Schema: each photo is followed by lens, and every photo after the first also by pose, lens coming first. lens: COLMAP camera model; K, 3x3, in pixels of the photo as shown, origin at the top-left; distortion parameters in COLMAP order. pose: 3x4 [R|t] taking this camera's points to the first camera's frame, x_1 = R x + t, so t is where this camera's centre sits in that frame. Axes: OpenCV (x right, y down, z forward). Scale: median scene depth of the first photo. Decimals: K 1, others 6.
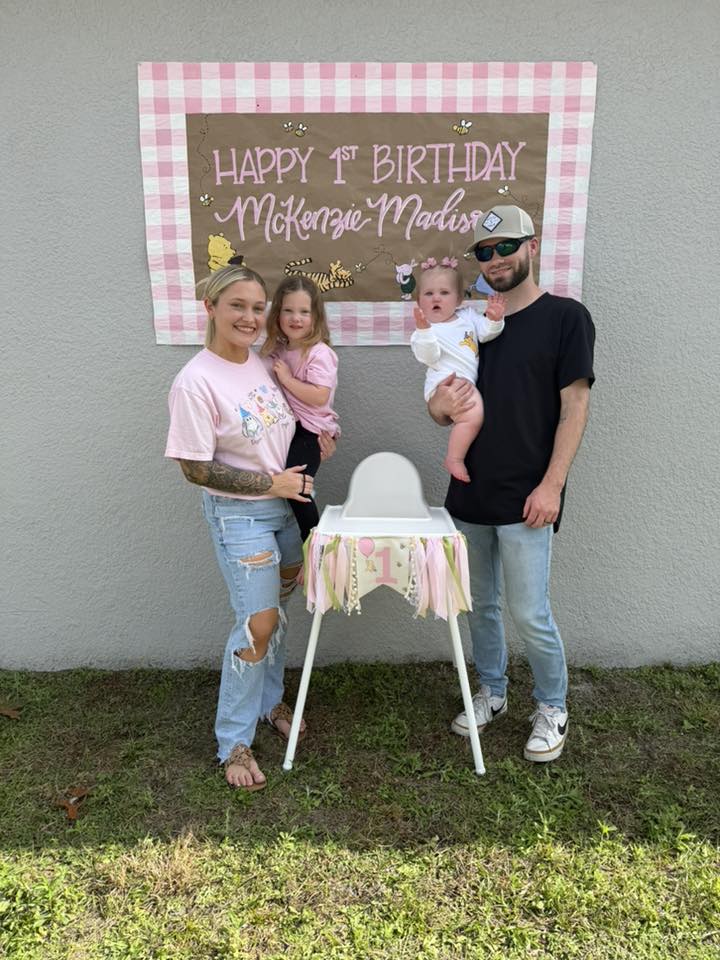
lens RADIAL K [[673.1, 0, 360.0], [0, 673.1, 480.0], [0, 0, 1]] dist [0.067773, -0.098961]
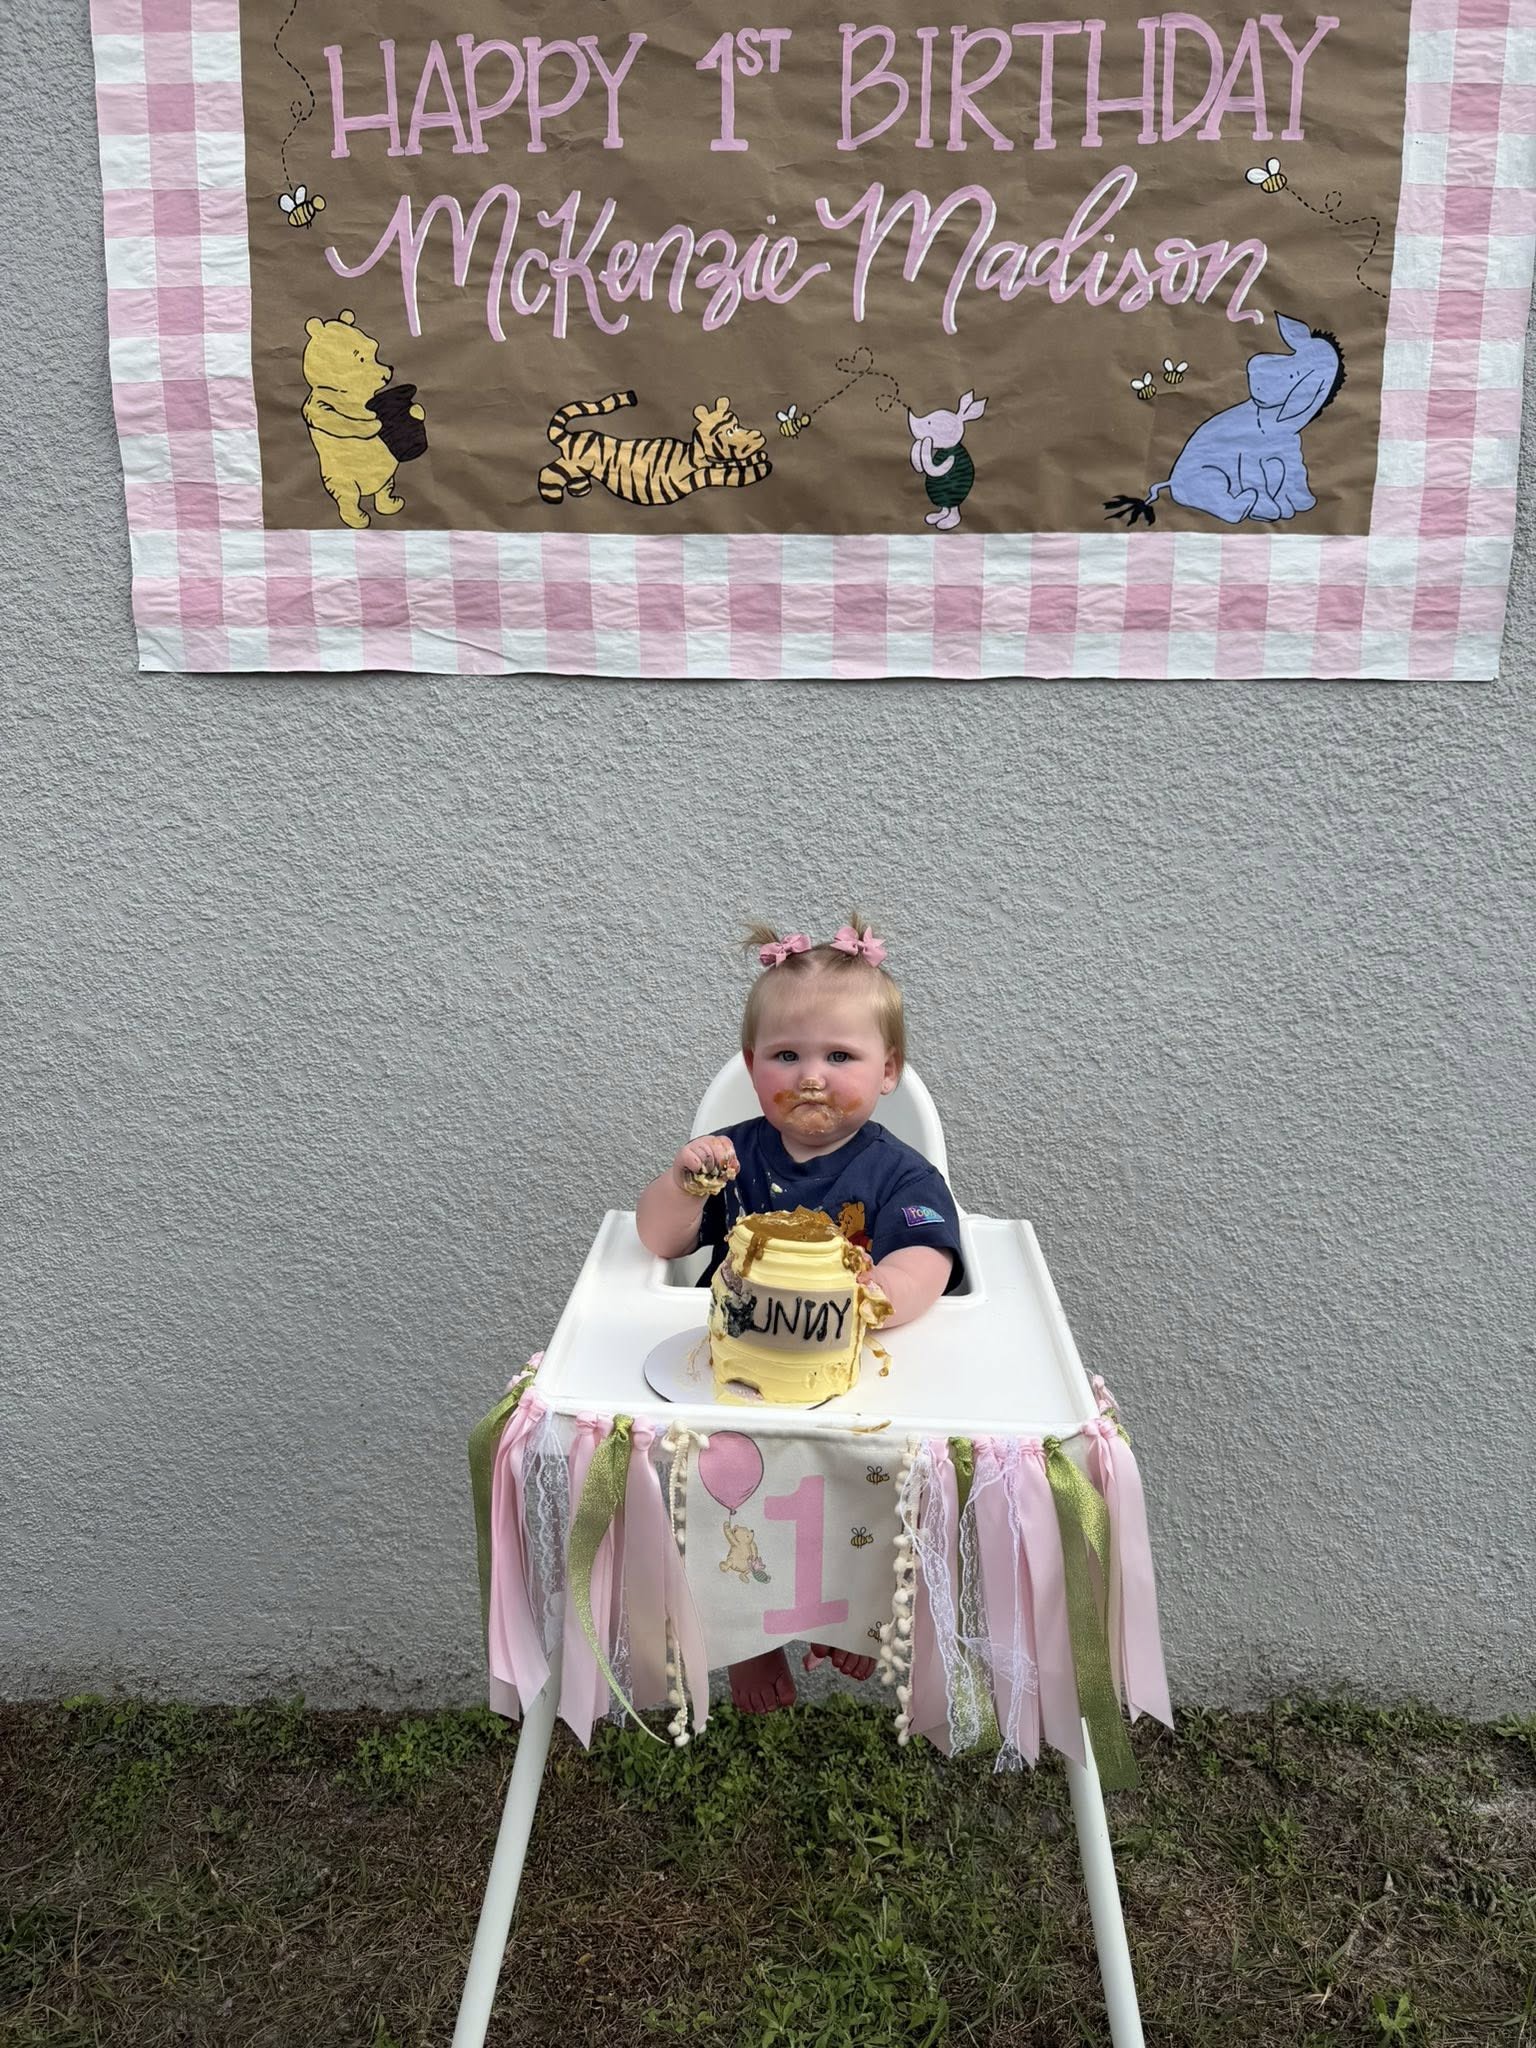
lens RADIAL K [[1479.8, 0, 768.0], [0, 1479.8, 1024.0], [0, 0, 1]] dist [-0.001693, -0.000004]
pose [[0.999639, 0.012277, -0.023898, 0.008404], [-0.013609, 0.998315, -0.056401, -0.003604], [0.023165, 0.056706, 0.998122, 0.351001]]
